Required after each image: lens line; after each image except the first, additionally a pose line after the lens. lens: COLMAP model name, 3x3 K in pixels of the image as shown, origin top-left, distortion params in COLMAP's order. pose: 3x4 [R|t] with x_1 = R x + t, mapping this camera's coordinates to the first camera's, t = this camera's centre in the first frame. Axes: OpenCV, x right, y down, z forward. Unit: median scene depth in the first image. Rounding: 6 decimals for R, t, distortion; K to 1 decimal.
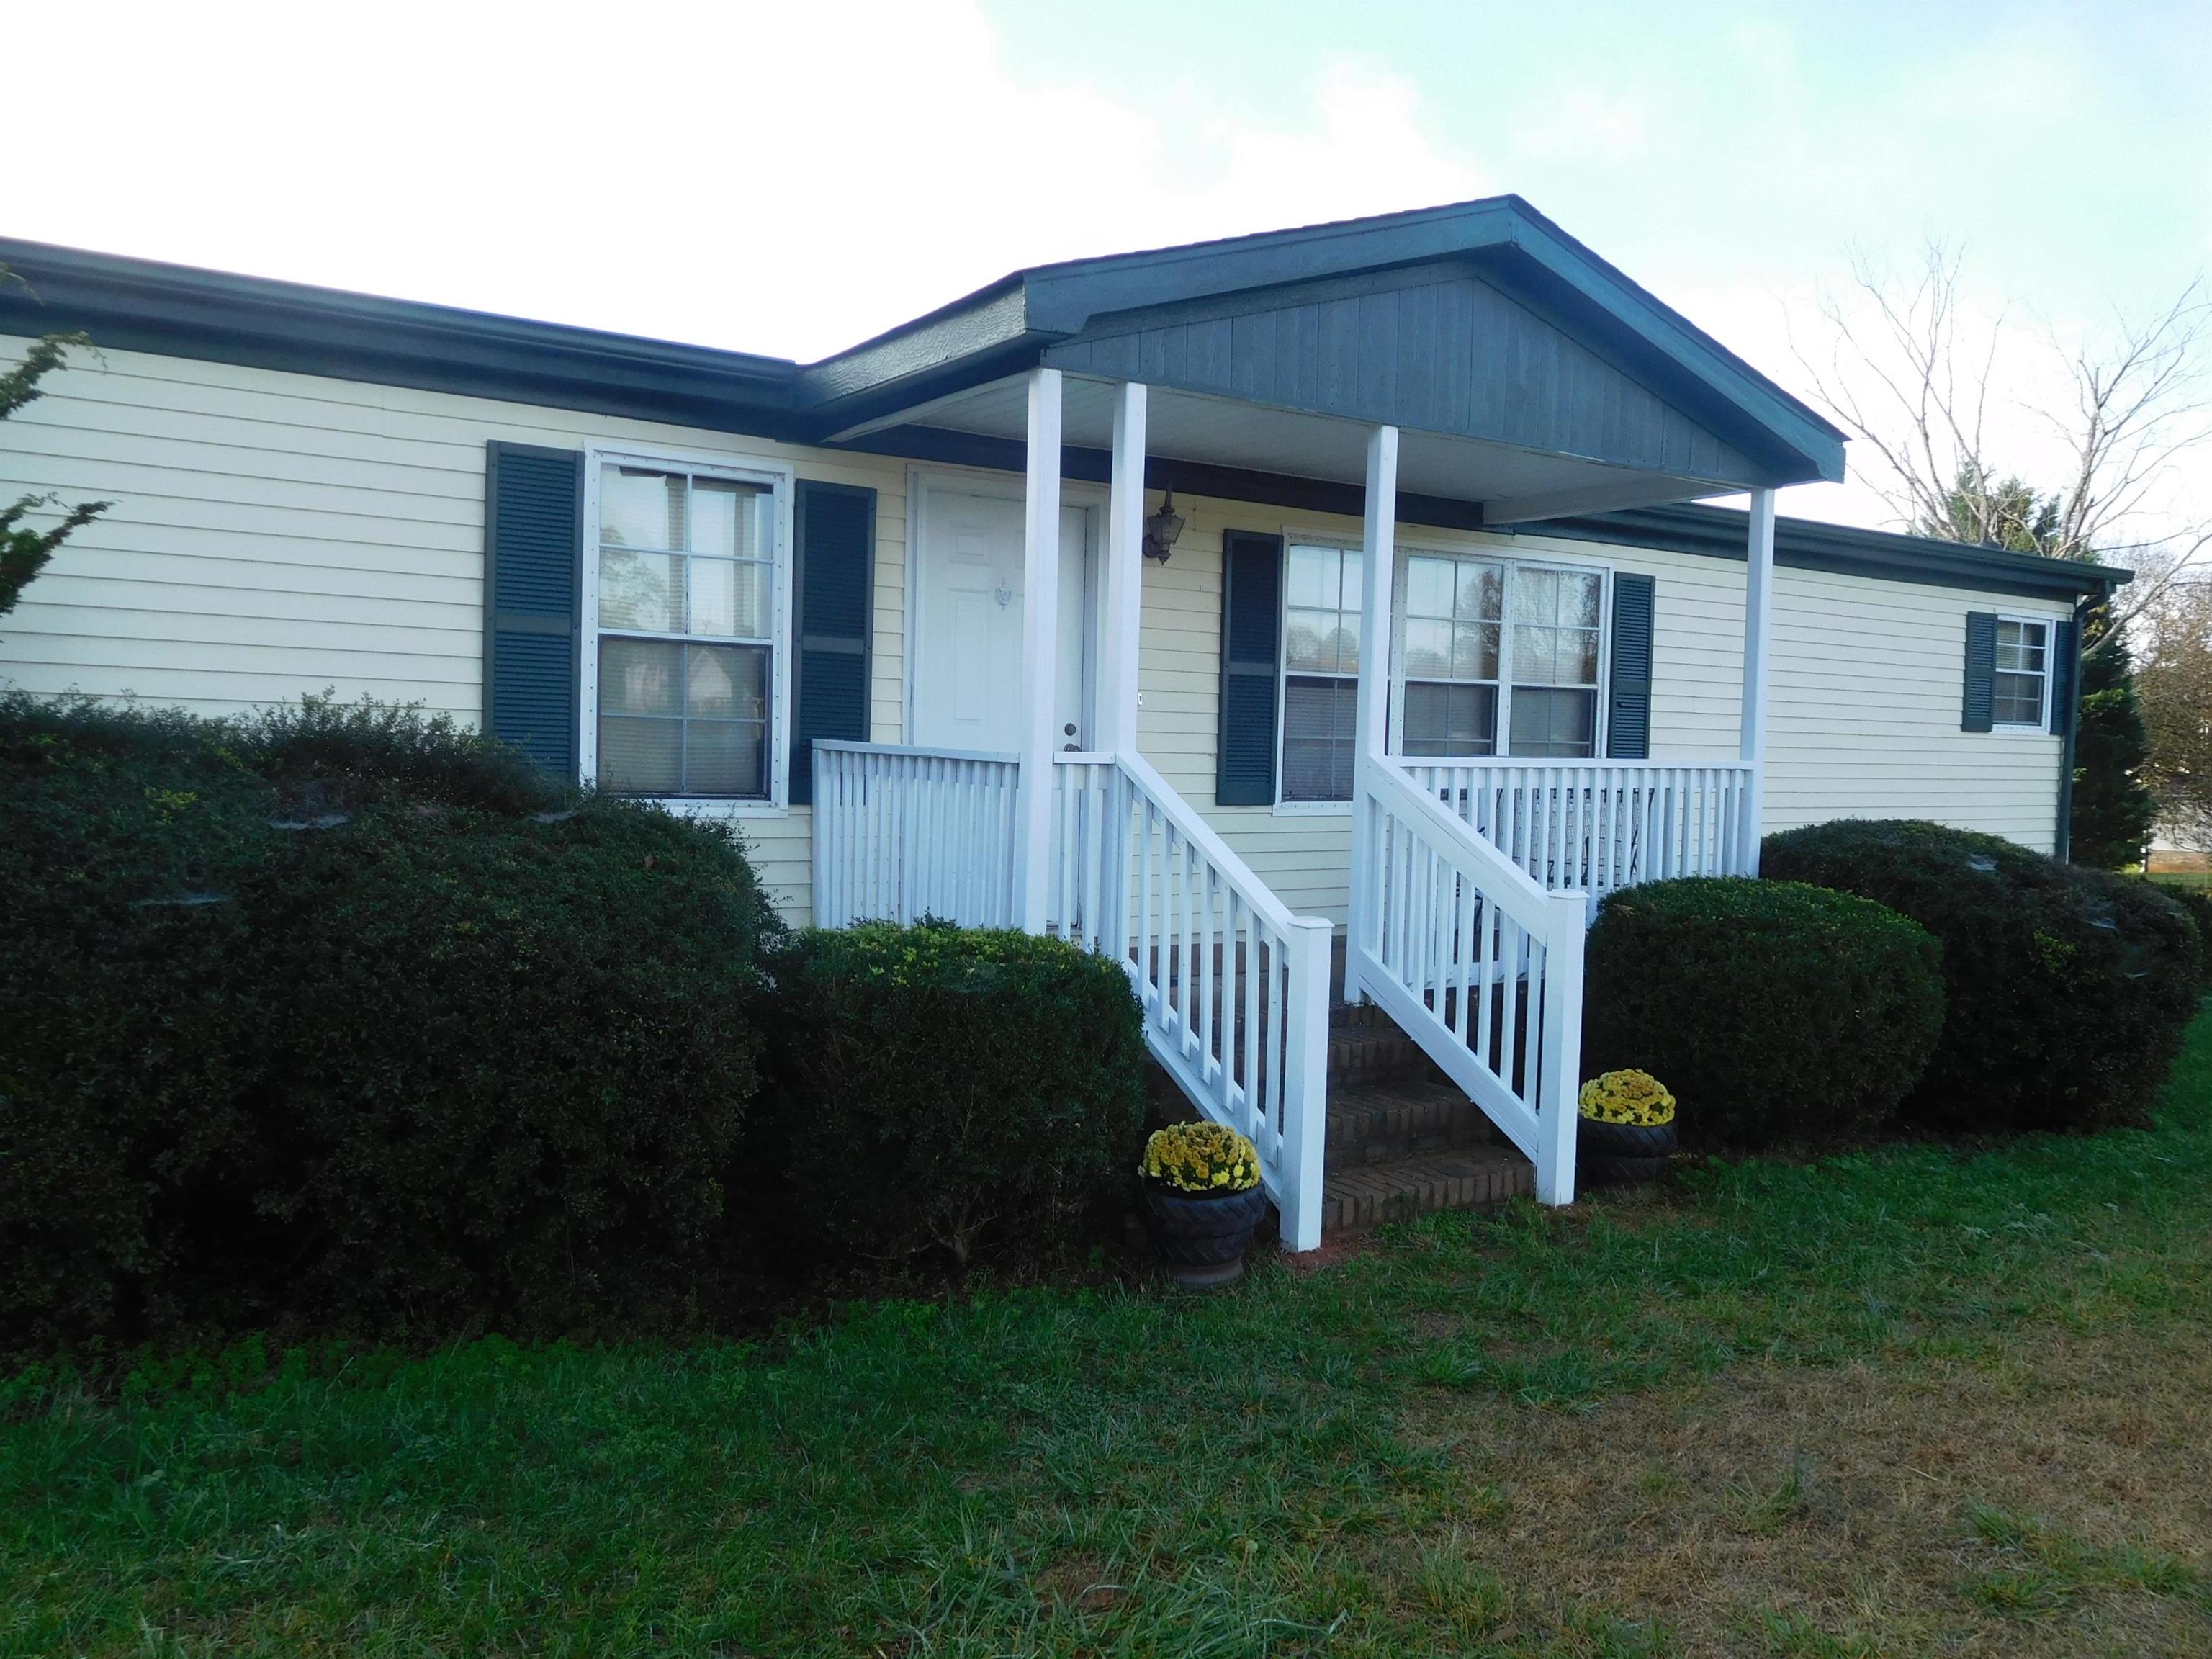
lens RADIAL K [[1639.8, 0, 1095.7], [0, 1639.8, 830.0], [0, 0, 1]] dist [-0.008770, 0.006563]
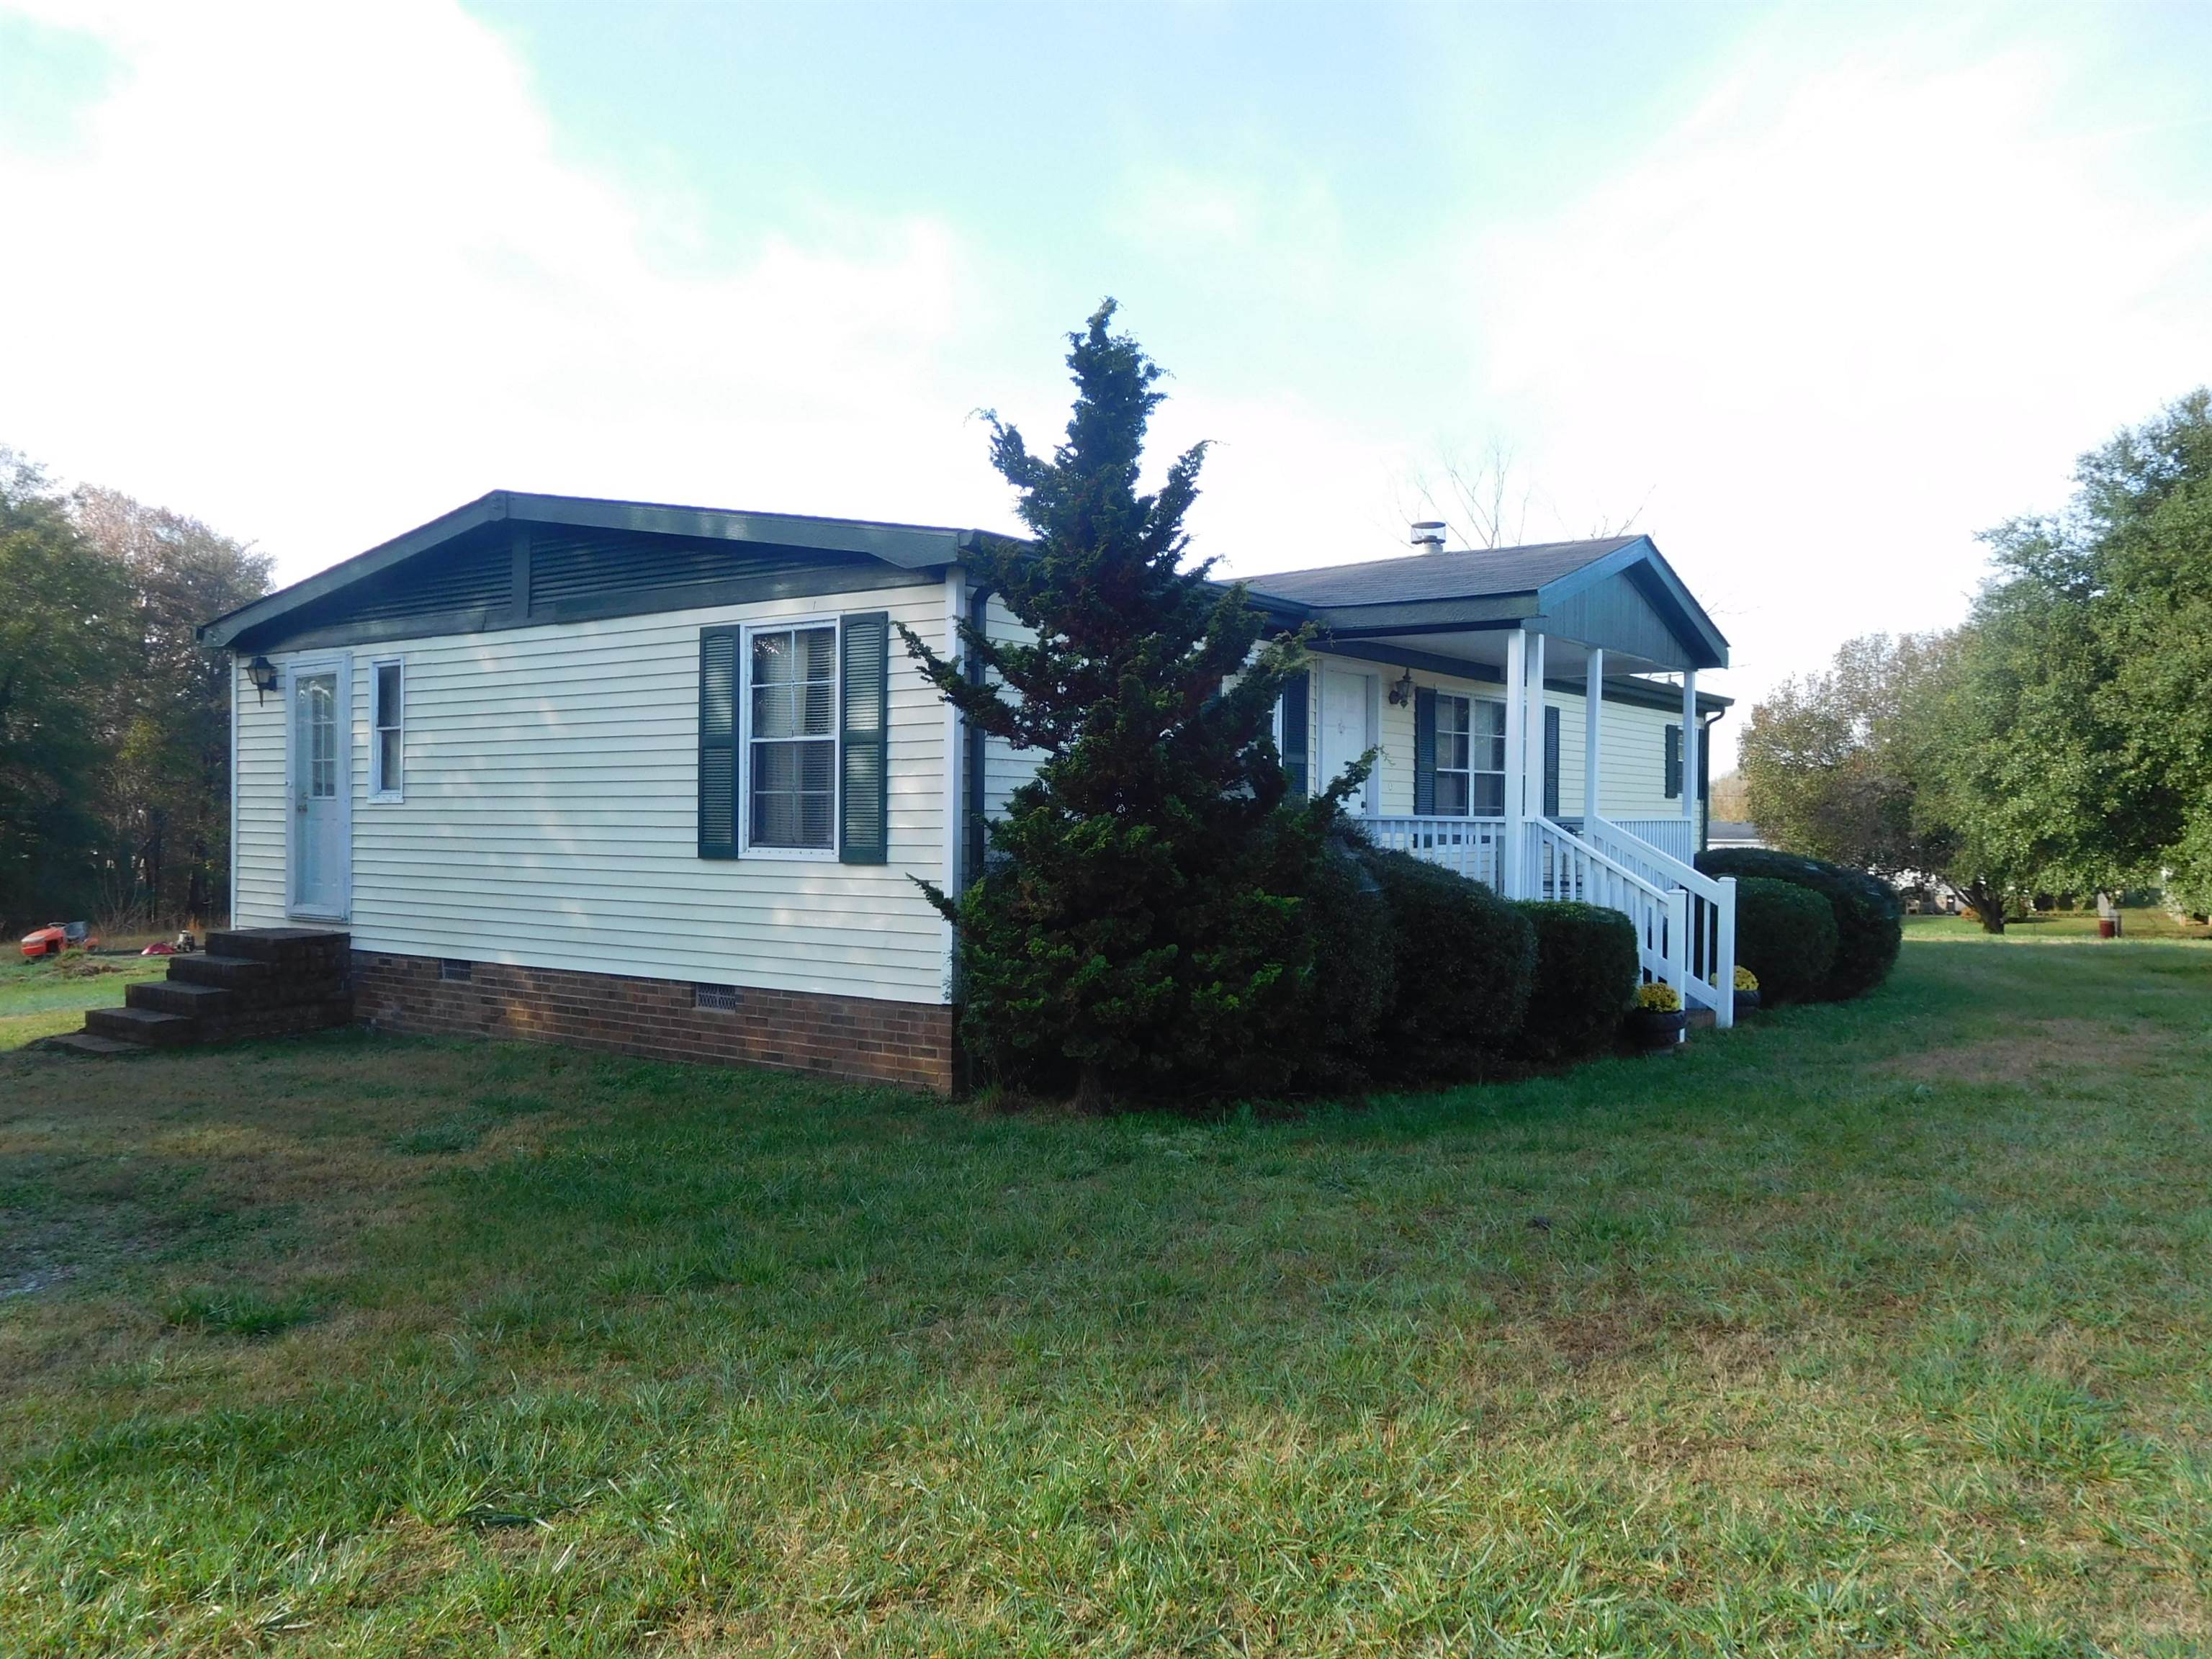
lens RADIAL K [[1639.8, 0, 1095.7], [0, 1639.8, 830.0], [0, 0, 1]] dist [-0.008770, 0.006563]
pose [[0.935258, -0.016932, 0.353562, -0.916506], [0.030537, 0.998991, -0.032937, 0.014112], [-0.352647, 0.041601, 0.934831, -0.520838]]
